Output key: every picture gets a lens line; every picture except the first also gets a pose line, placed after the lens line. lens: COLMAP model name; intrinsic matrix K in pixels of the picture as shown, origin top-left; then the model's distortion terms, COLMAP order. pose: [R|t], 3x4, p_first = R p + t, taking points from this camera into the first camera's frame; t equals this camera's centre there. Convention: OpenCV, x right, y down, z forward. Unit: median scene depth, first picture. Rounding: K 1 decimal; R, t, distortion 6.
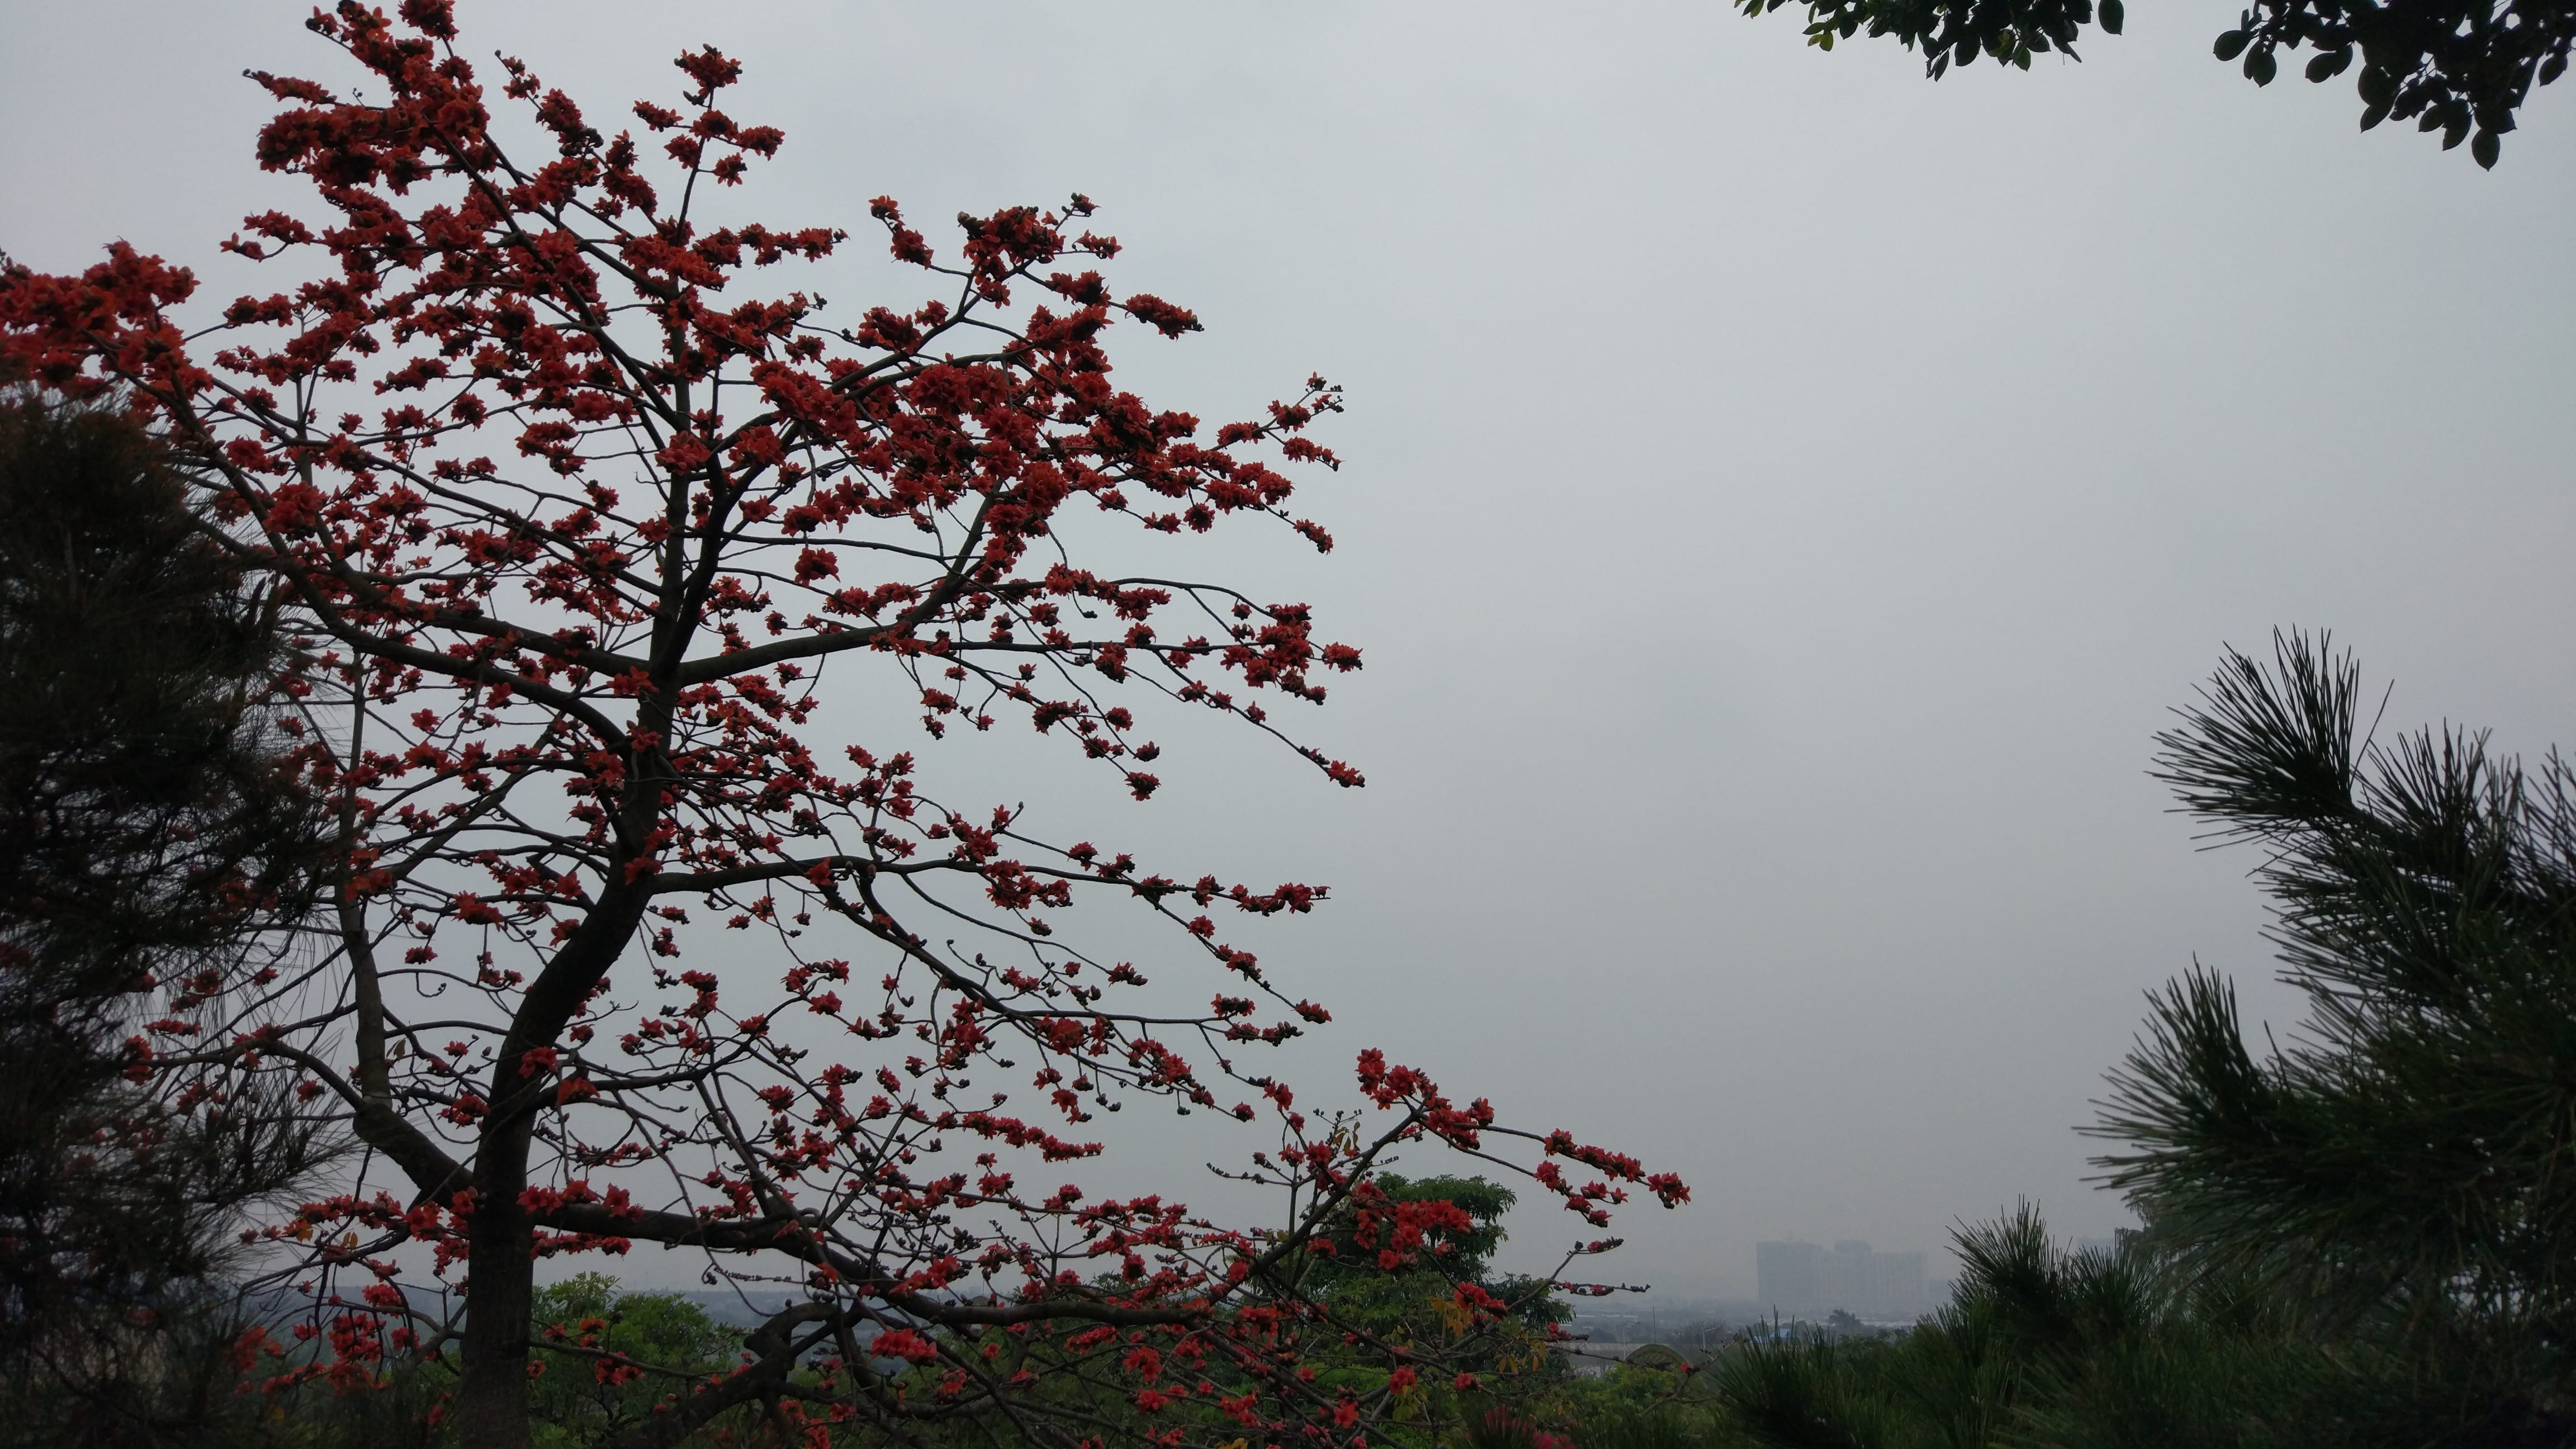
lens RADIAL K [[2120.3, 0, 1293.3], [0, 2120.3, 733.0], [0, 0, 1]] dist [0.085517, -0.155460]
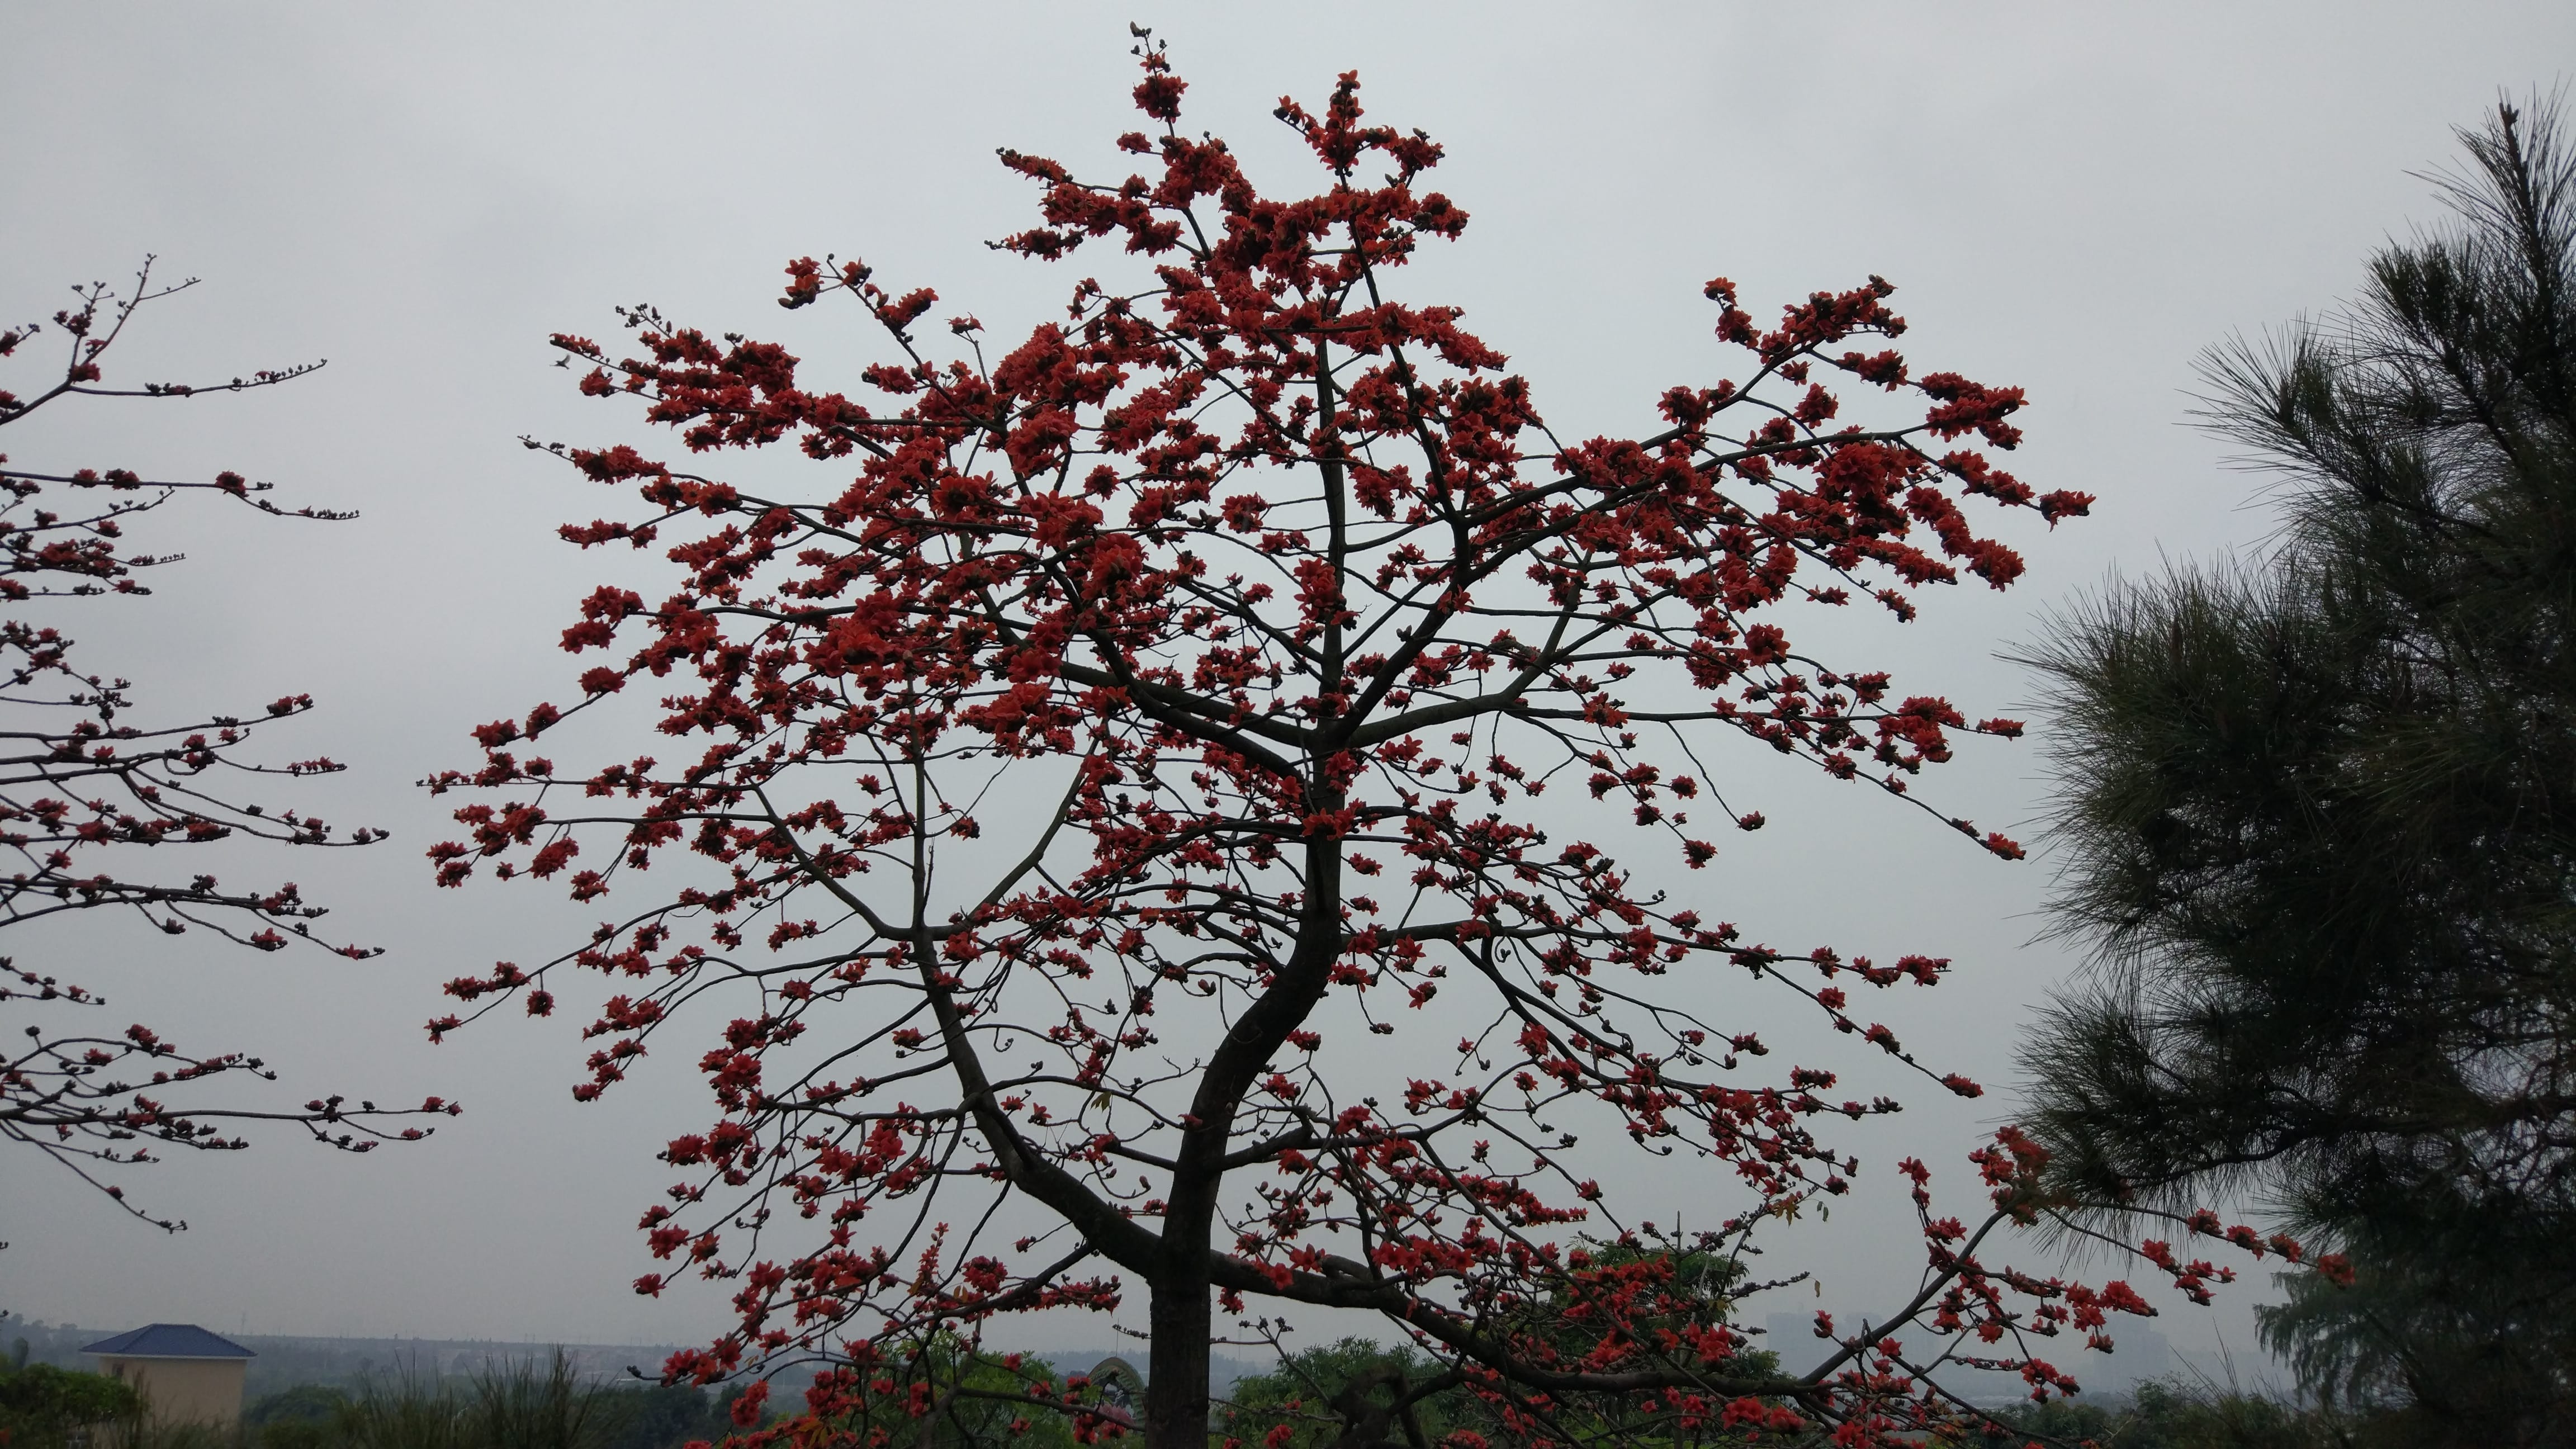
lens RADIAL K [[2120.3, 0, 1283.9], [0, 2120.3, 727.5], [0, 0, 1]] dist [0.085517, -0.155460]
pose [[0.999907, 0.010081, -0.009164, -0.289890], [-0.010330, 0.999568, -0.027513, -0.005589], [0.008882, 0.027605, 0.999579, -0.008609]]
